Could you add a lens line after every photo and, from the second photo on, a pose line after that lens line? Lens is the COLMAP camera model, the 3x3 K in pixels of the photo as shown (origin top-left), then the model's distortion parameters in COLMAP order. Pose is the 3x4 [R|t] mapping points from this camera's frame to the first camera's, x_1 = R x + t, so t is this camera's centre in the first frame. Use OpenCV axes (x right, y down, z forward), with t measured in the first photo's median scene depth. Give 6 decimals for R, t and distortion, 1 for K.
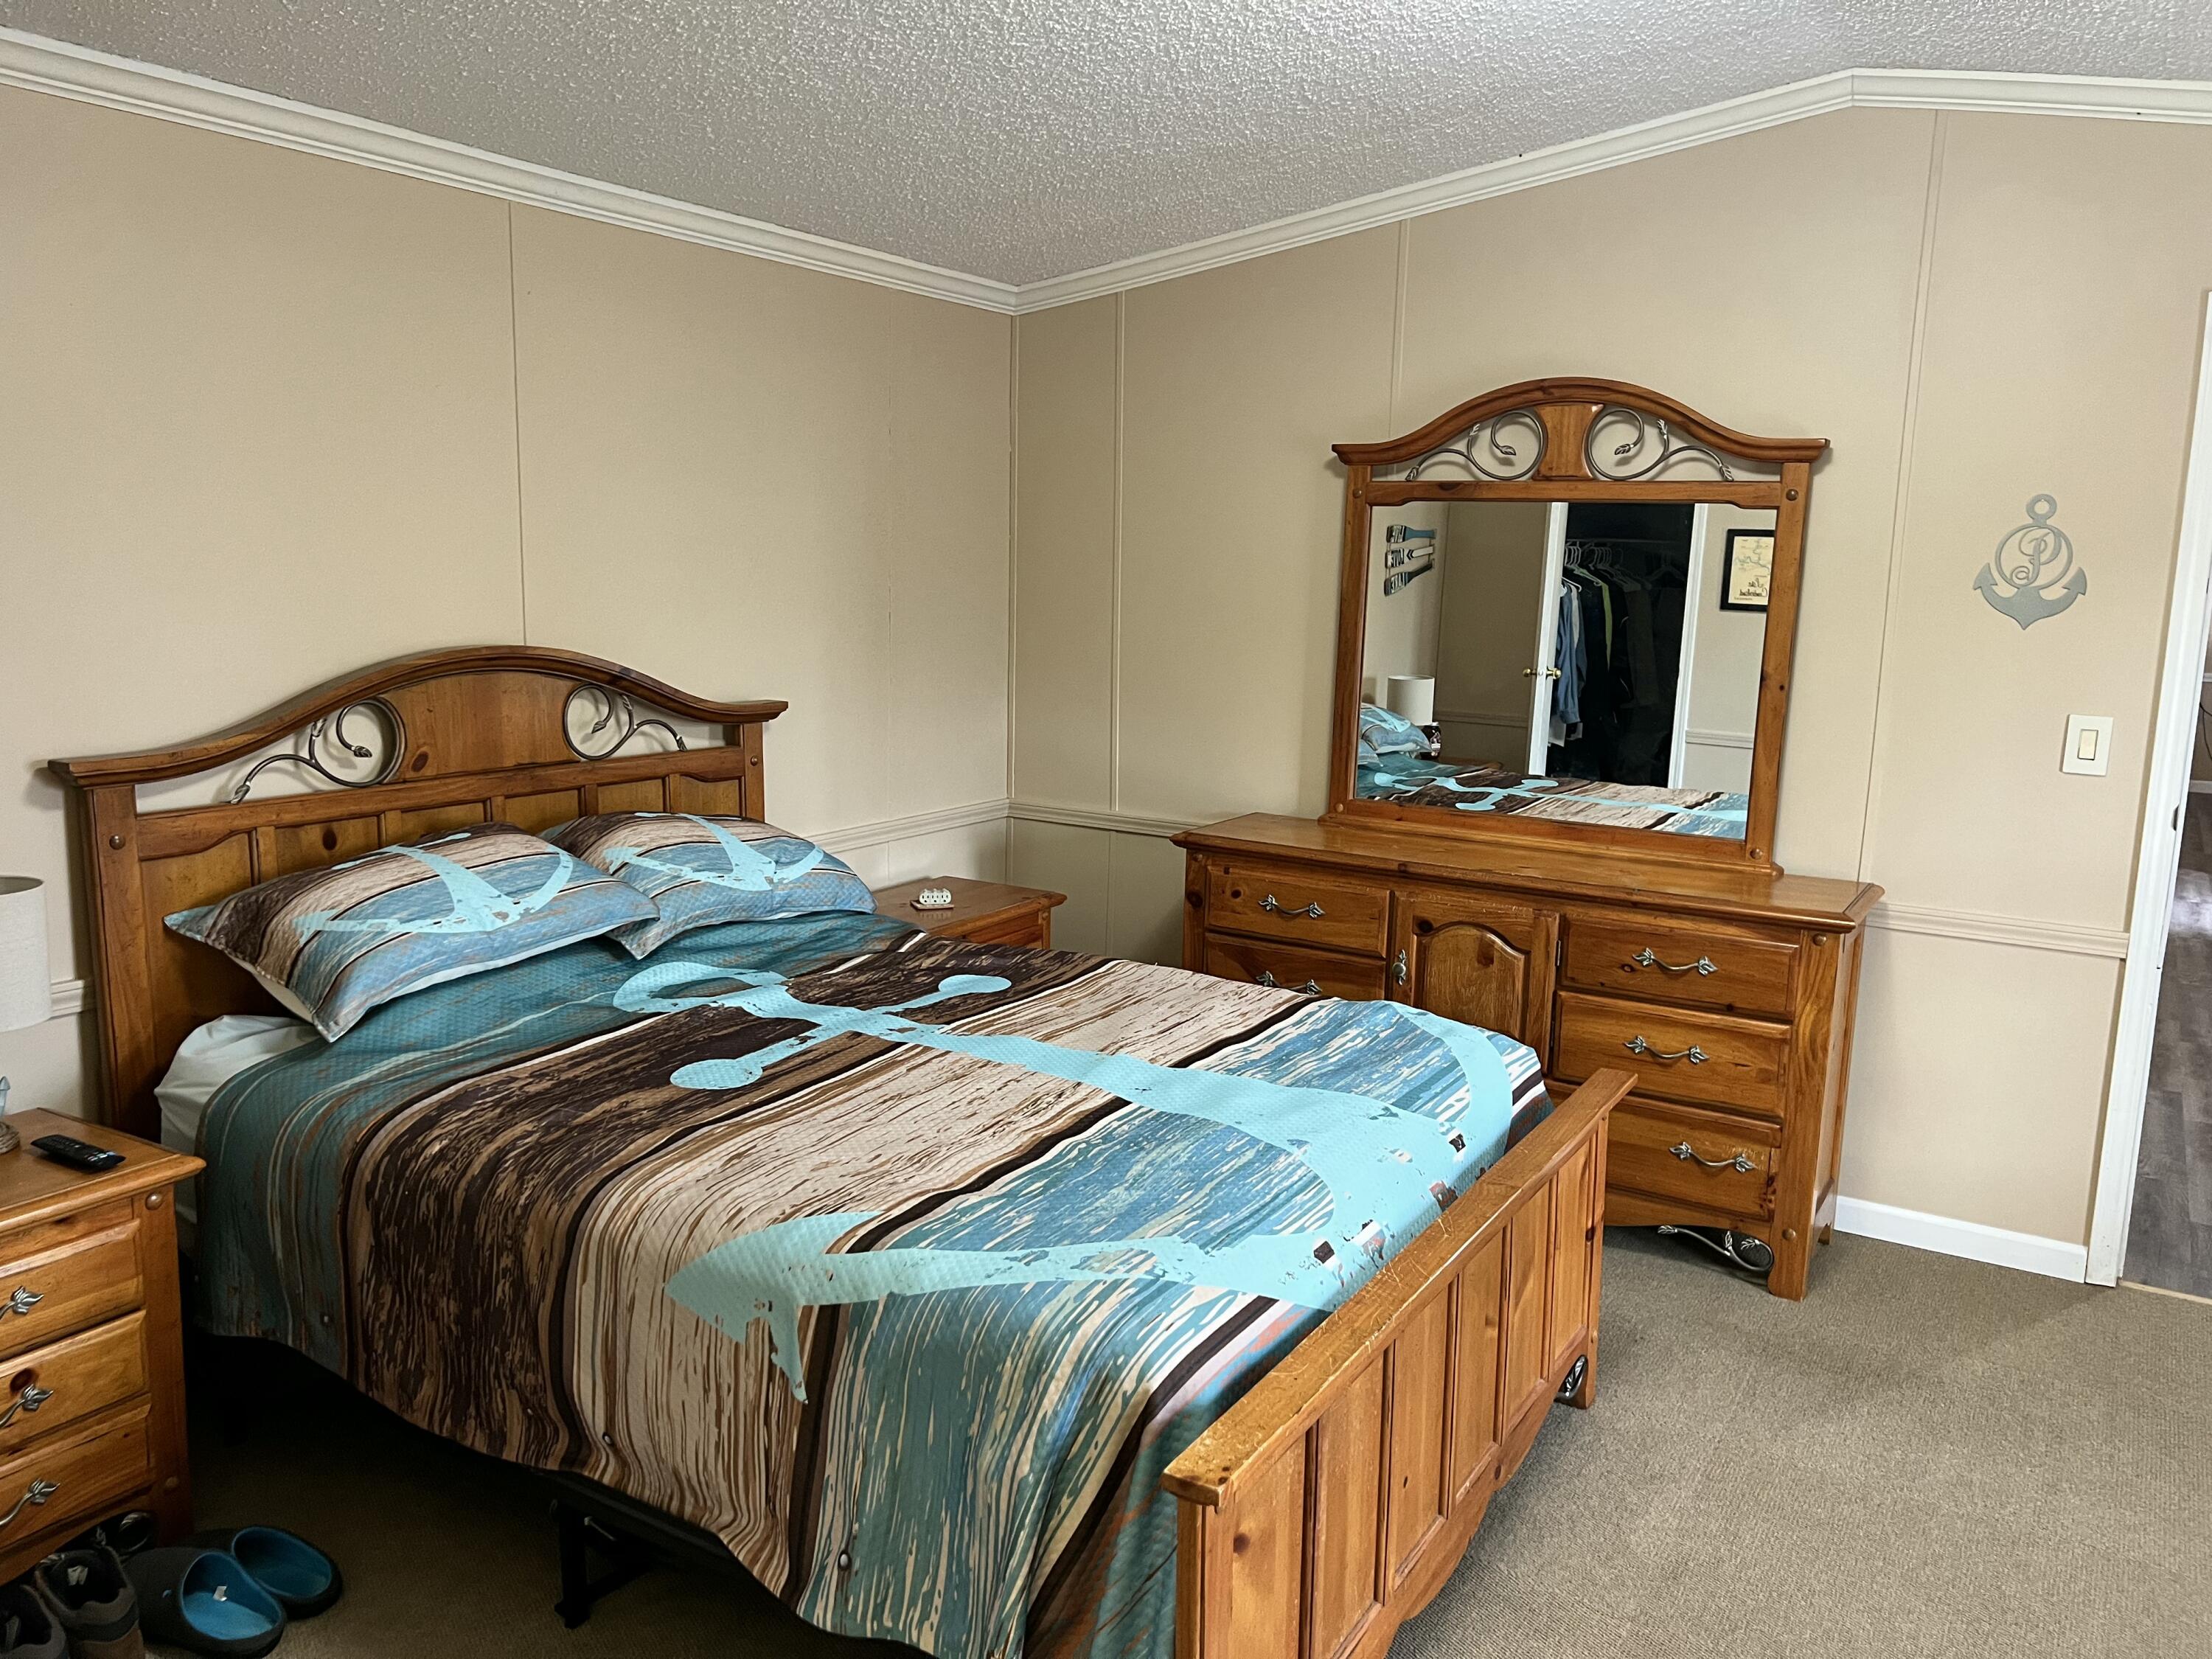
lens RADIAL K [[1654.4, 0, 1125.3], [0, 1654.4, 831.1], [0, 0, 1]] dist [0.054635, -0.053626]
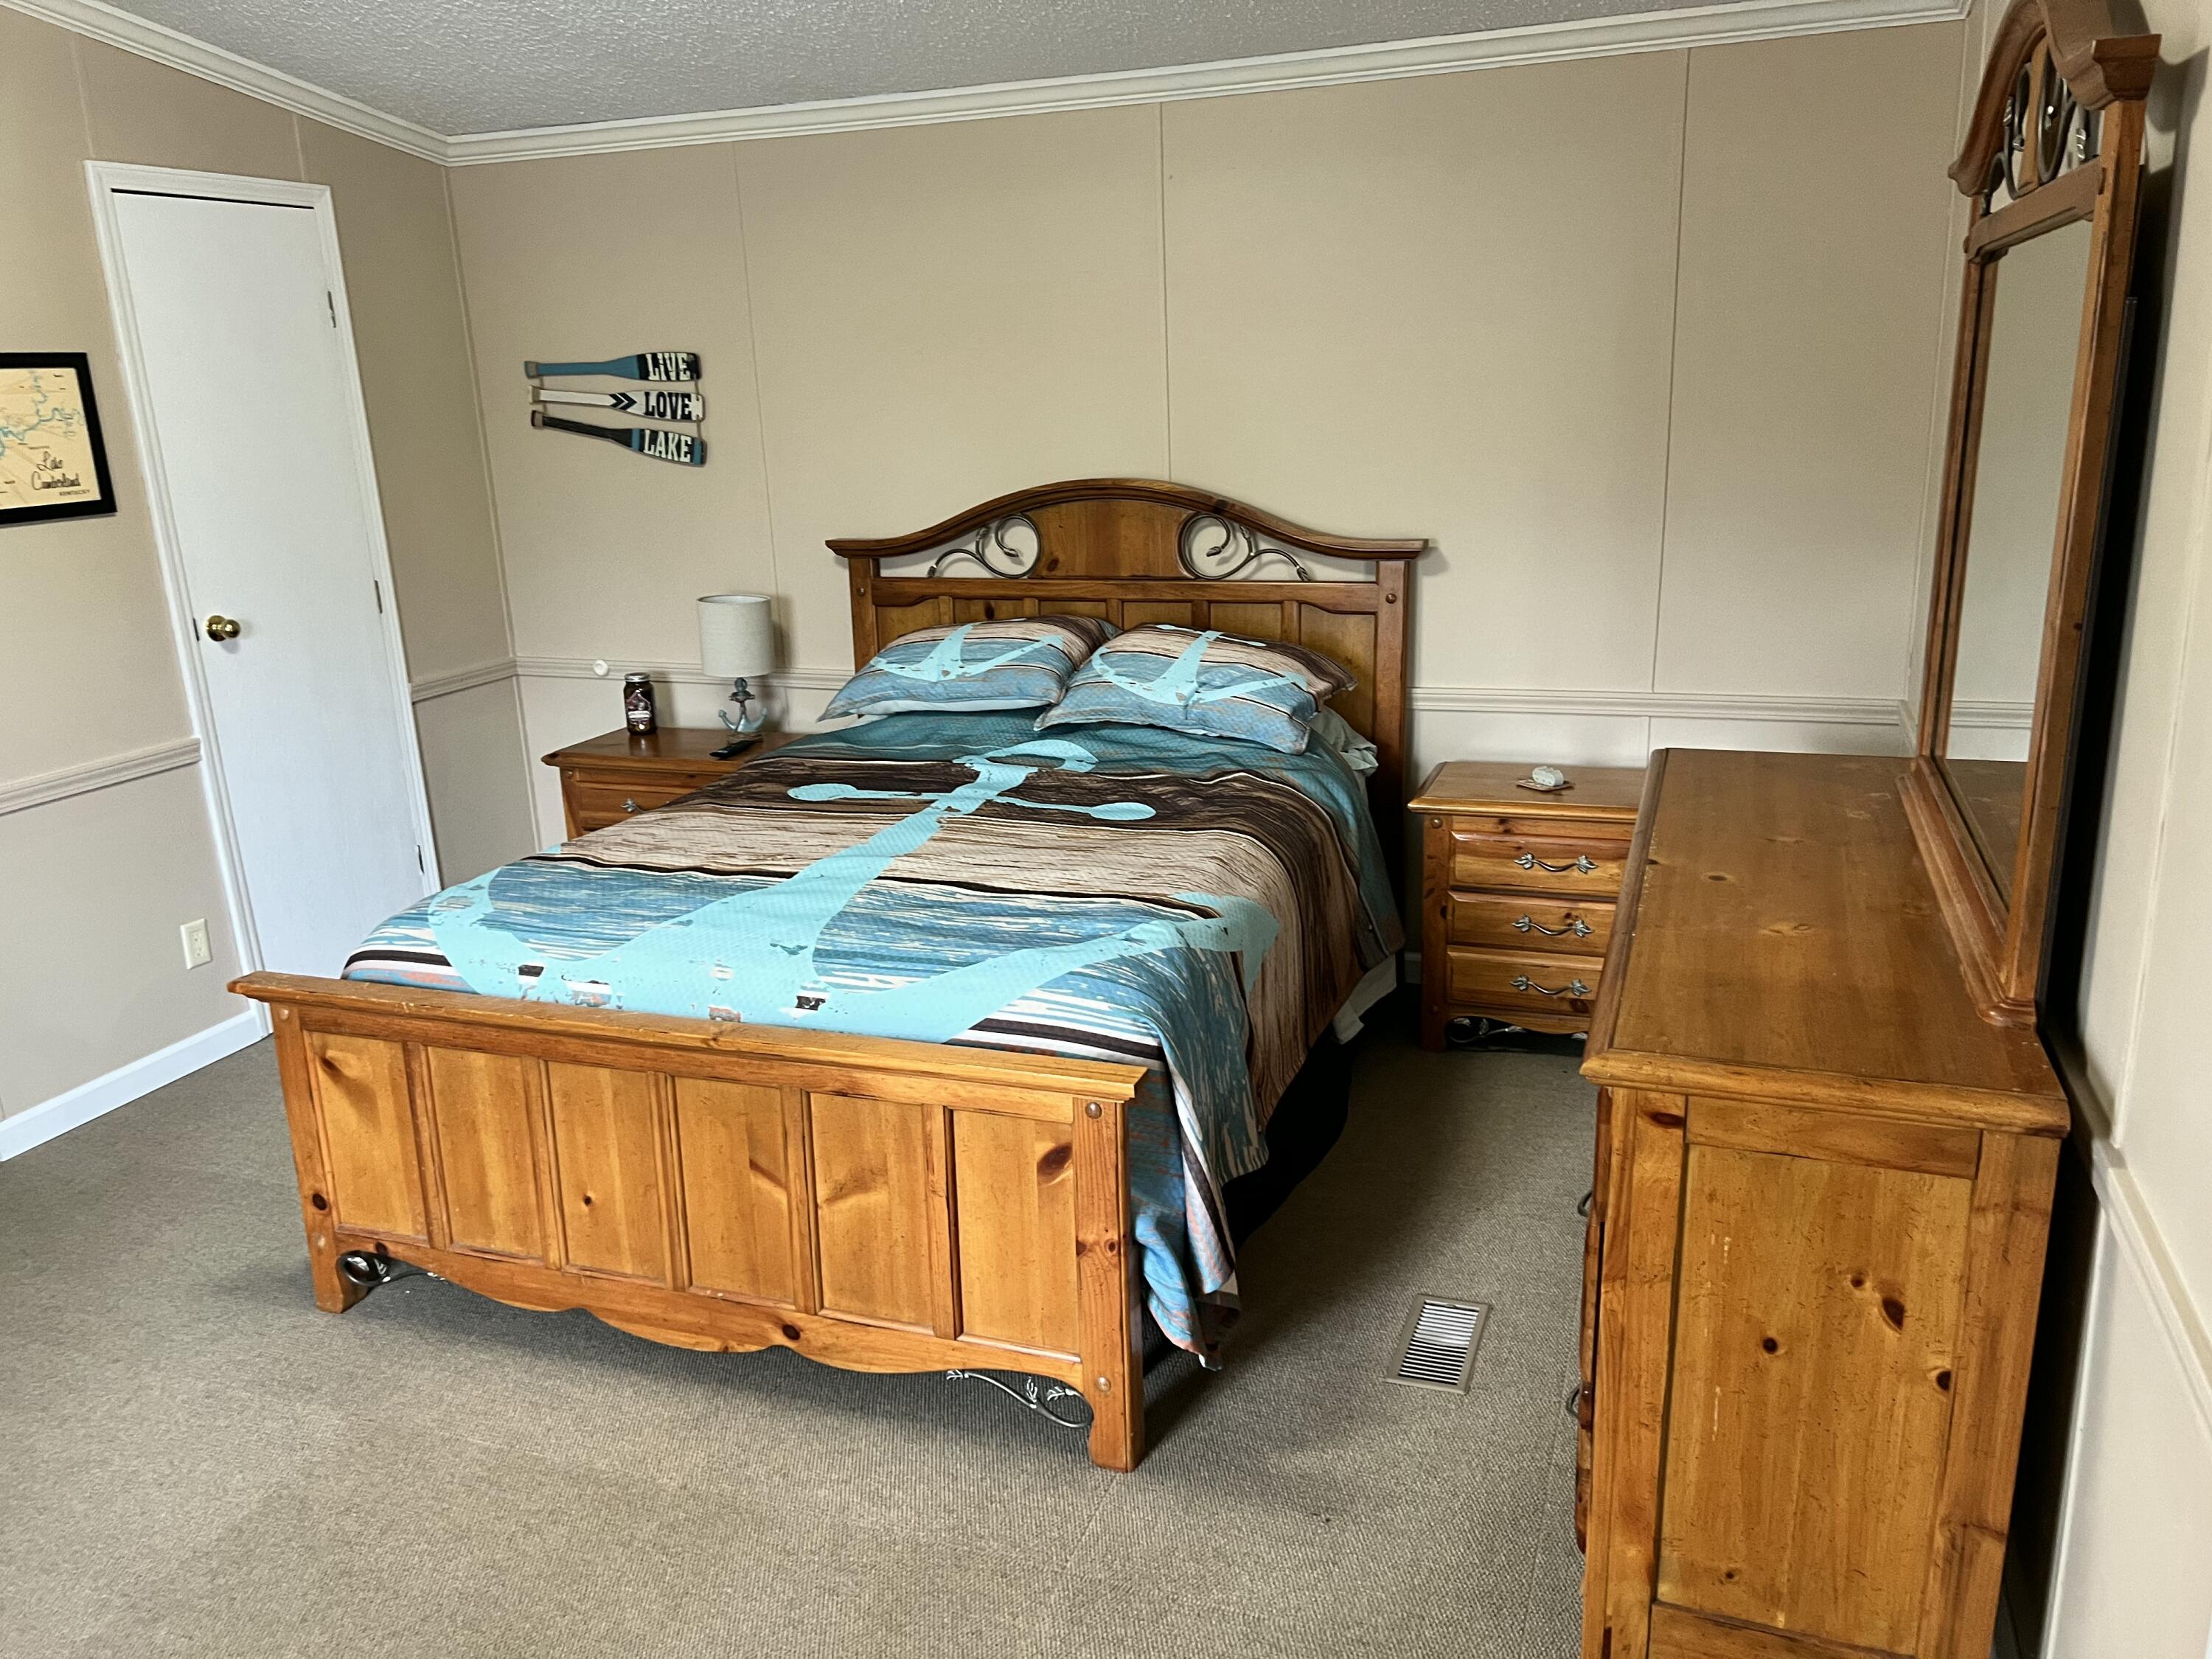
lens RADIAL K [[1654.4, 0, 1090.1], [0, 1654.4, 861.7], [0, 0, 1]] dist [0.054635, -0.053626]
pose [[0.192664, 0.242436, -0.950845, 1.052009], [-0.126620, 0.967040, 0.220909, -0.123823], [0.973061, 0.077835, 0.217011, 0.851556]]
